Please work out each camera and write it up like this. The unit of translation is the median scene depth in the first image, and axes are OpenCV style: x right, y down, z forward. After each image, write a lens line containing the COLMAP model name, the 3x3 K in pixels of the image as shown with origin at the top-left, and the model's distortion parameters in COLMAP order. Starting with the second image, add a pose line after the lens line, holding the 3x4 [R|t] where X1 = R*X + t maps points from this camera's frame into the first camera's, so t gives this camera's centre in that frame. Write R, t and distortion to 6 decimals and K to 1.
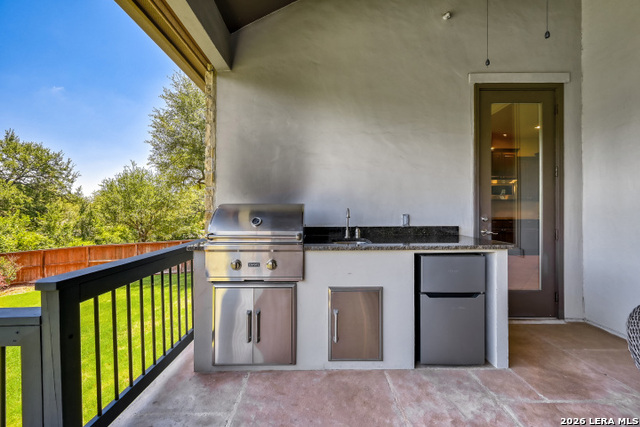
lens RADIAL K [[255.5, 0, 321.6], [0, 255.5, 204.4], [0, 0, 1]] dist [-0.002689, 0.000814]
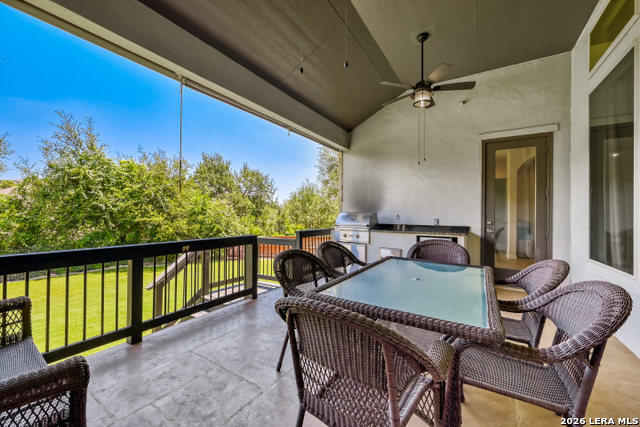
lens RADIAL K [[255.5, 0, 320.4], [0, 255.5, 211.0], [0, 0, 1]] dist [-0.002689, 0.000814]
pose [[0.836599, 0.009317, -0.547736, 0.082581], [-0.006744, 0.999955, 0.006708, -0.002787], [0.547774, -0.001918, 0.836624, -0.123217]]
